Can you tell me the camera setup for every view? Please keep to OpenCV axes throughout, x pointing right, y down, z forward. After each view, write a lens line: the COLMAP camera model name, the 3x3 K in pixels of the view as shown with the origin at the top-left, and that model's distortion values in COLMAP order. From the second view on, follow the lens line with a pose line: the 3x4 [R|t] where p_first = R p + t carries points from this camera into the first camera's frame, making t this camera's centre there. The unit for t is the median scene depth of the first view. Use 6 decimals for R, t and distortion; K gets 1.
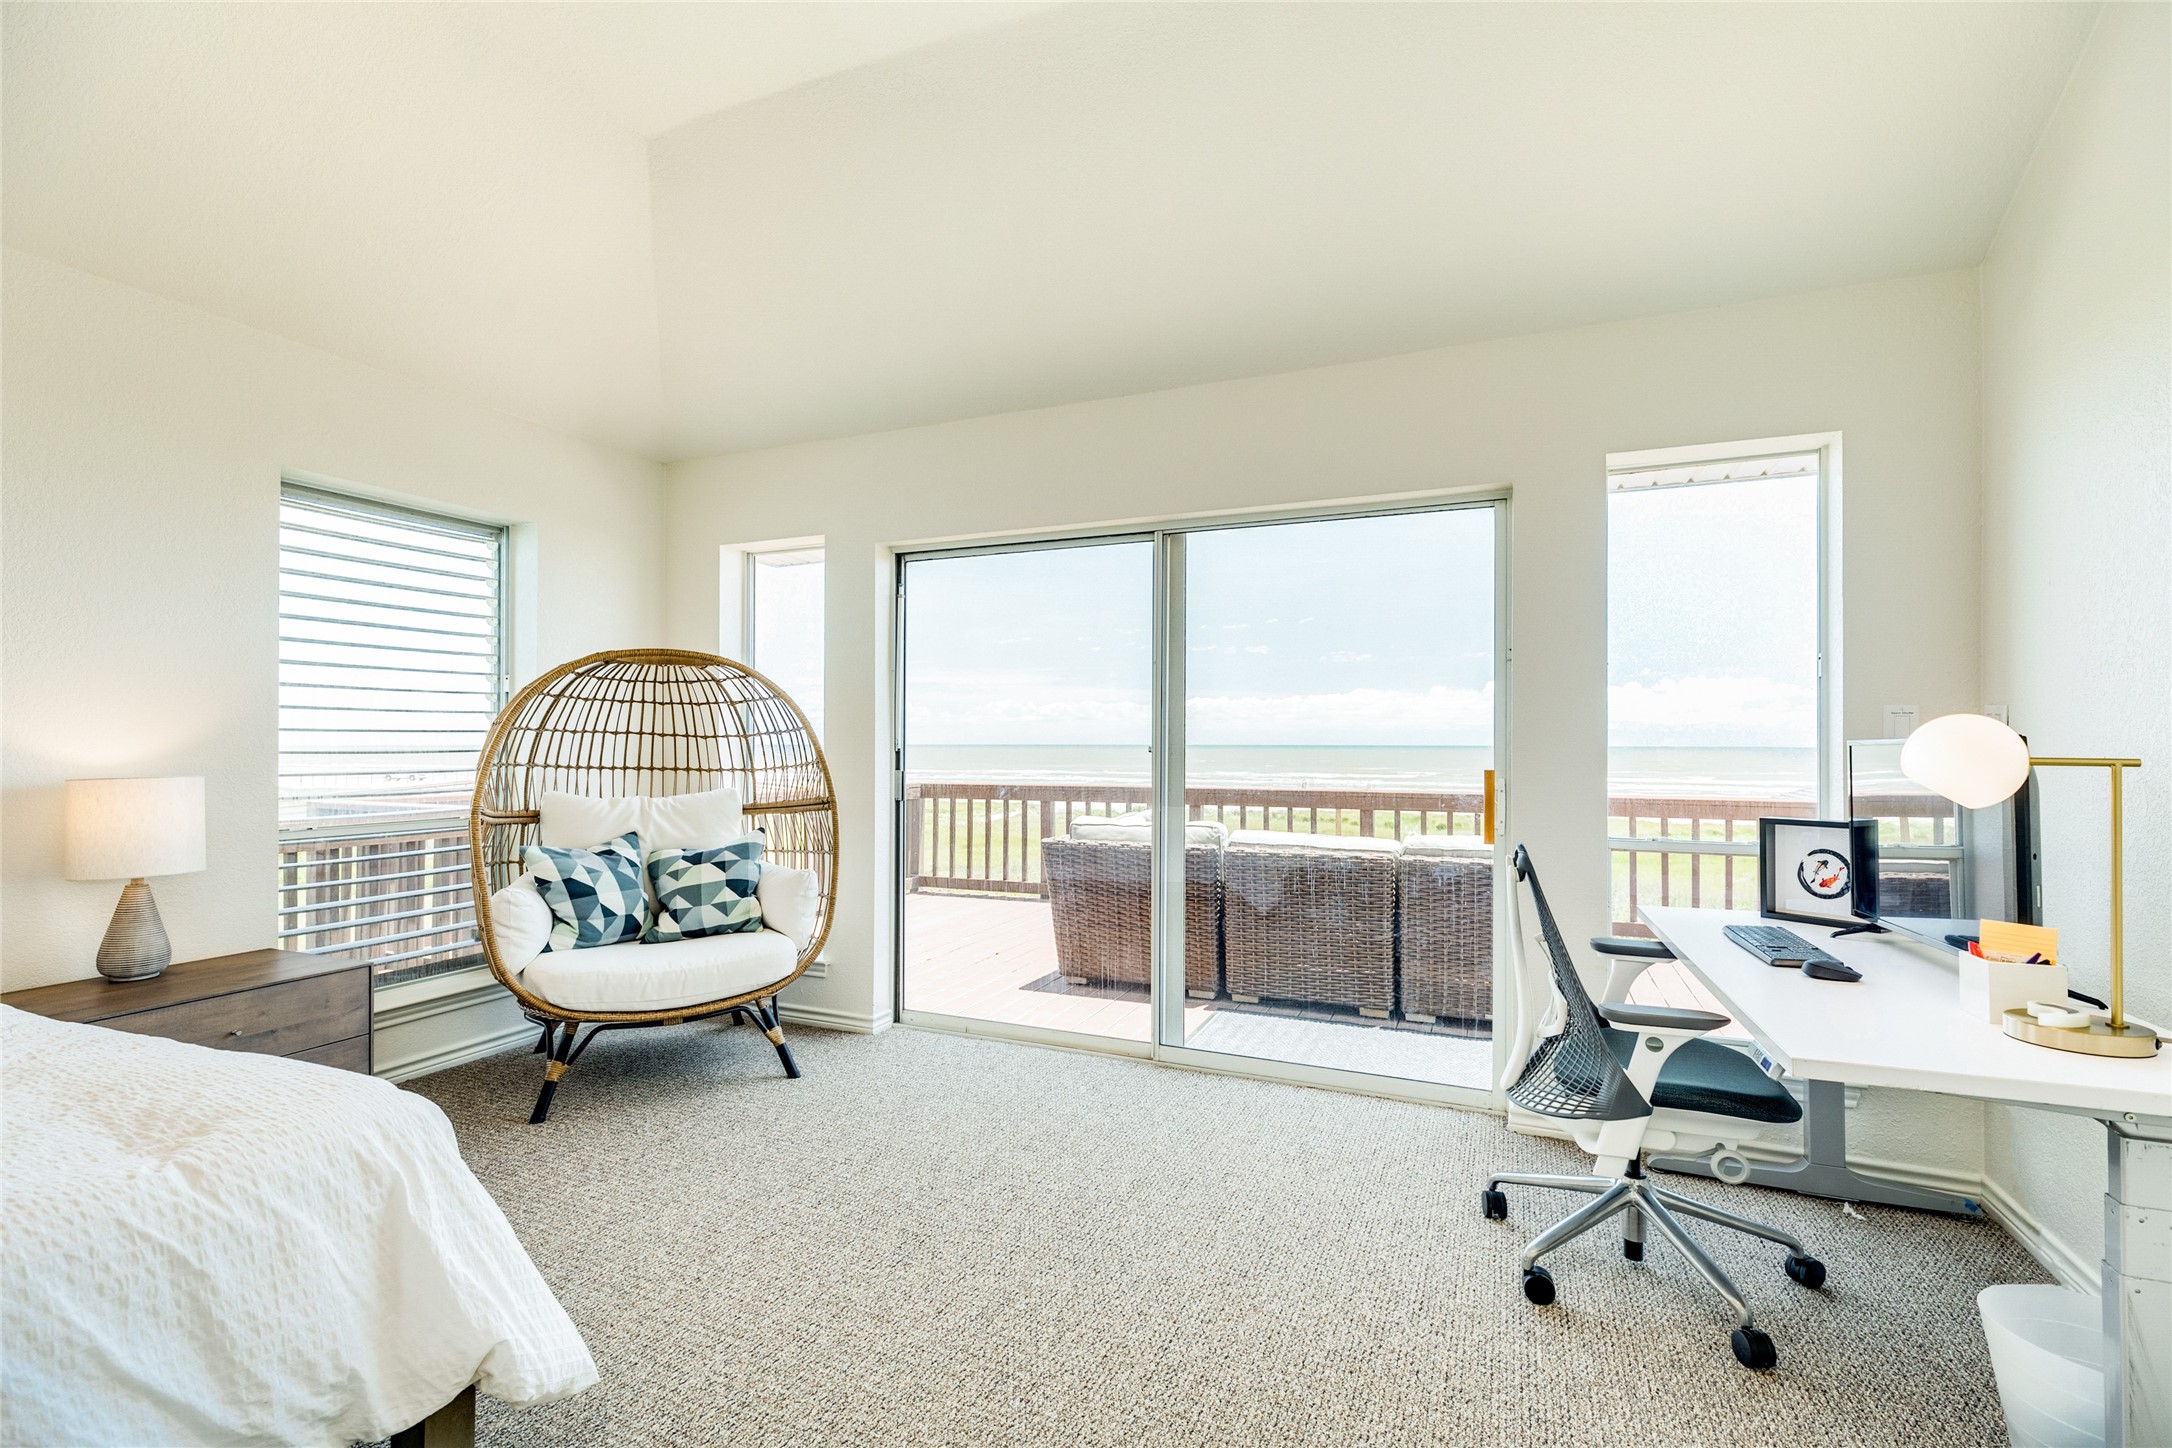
lens RADIAL K [[998.3, 0, 1080.7], [0, 998.3, 731.3], [0, 0, 1]] dist [0.004282, -0.000275]
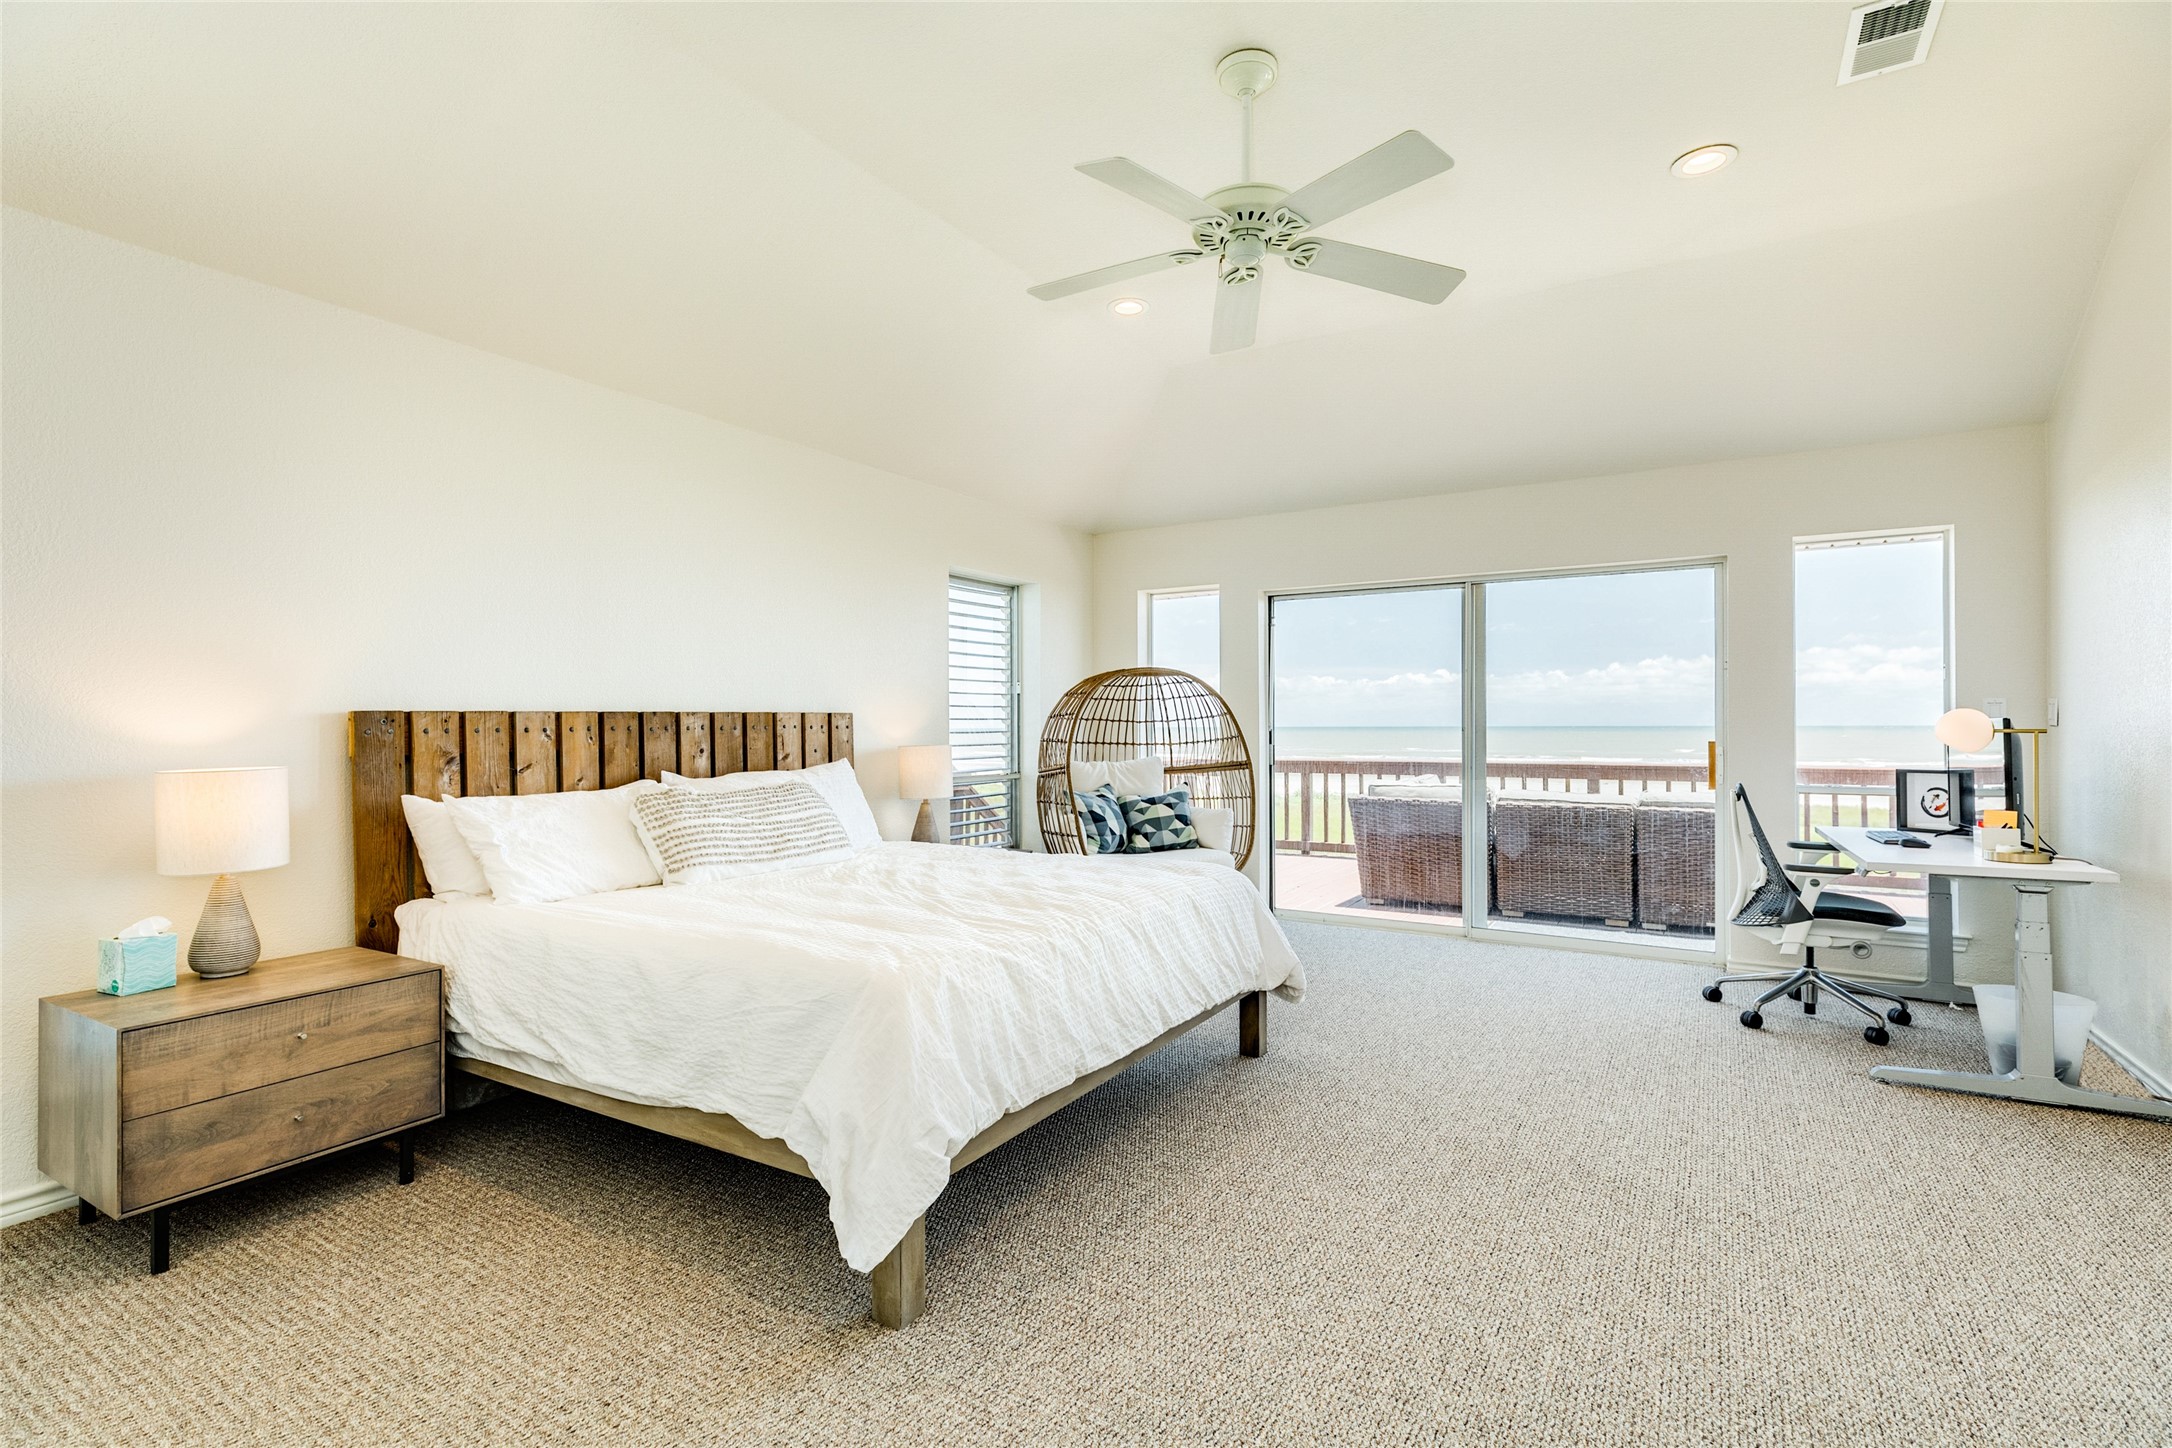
lens RADIAL K [[998.3, 0, 1089.1], [0, 998.3, 722.4], [0, 0, 1]] dist [0.004282, -0.000275]
pose [[0.988247, -0.003639, -0.152825, -0.252322], [0.004684, 0.999968, 0.006480, -0.004703], [0.152796, -0.007120, 0.988232, -0.551541]]
